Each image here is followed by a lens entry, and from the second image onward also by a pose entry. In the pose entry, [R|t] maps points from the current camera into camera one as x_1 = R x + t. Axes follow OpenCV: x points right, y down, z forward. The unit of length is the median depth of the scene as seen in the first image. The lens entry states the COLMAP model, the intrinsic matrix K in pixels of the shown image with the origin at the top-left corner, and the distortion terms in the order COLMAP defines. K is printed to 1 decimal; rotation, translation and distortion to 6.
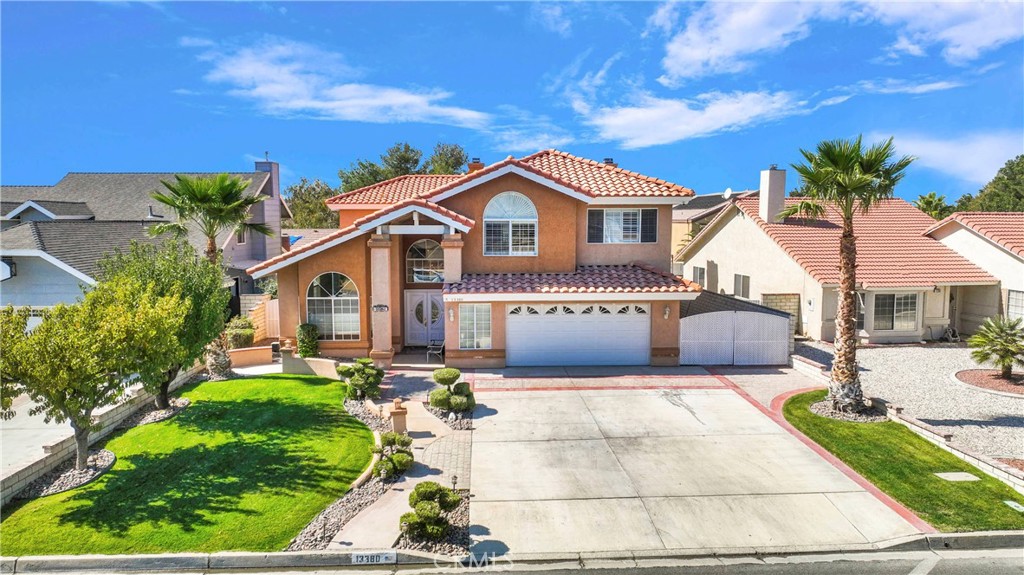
lens RADIAL K [[717.2, 0, 512.0], [0, 717.2, 287.5], [0, 0, 1]] dist [0.007063, 0.004780]
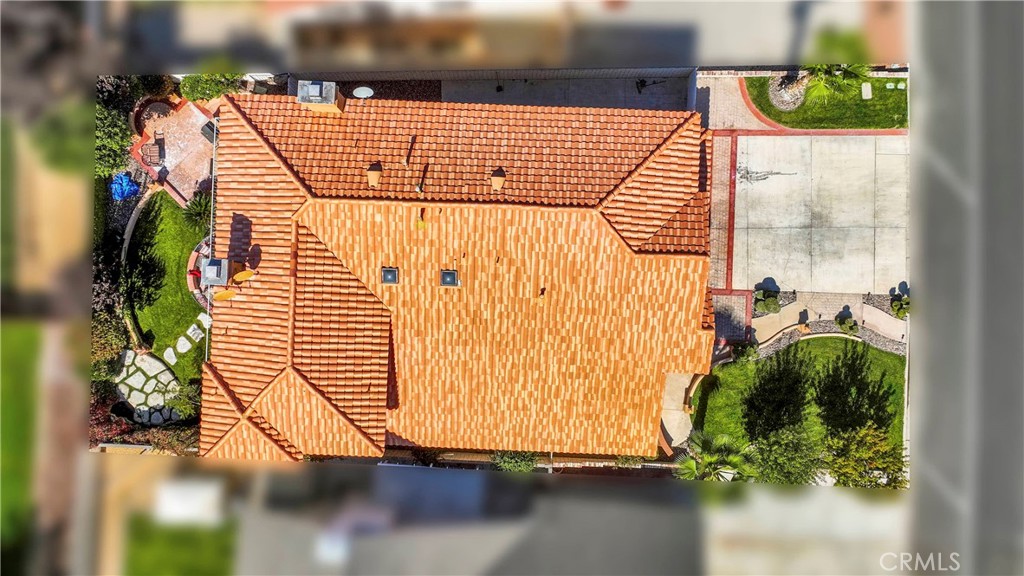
lens RADIAL K [[717.2, 0, 512.0], [0, 717.2, 288.0], [0, 0, 1]] dist [0.007063, 0.004780]
pose [[0.074965, -0.997185, 0.001548, -0.105417], [0.109417, 0.009769, 0.993948, -1.839182], [-0.991165, -0.074342, 0.109841, 1.524526]]
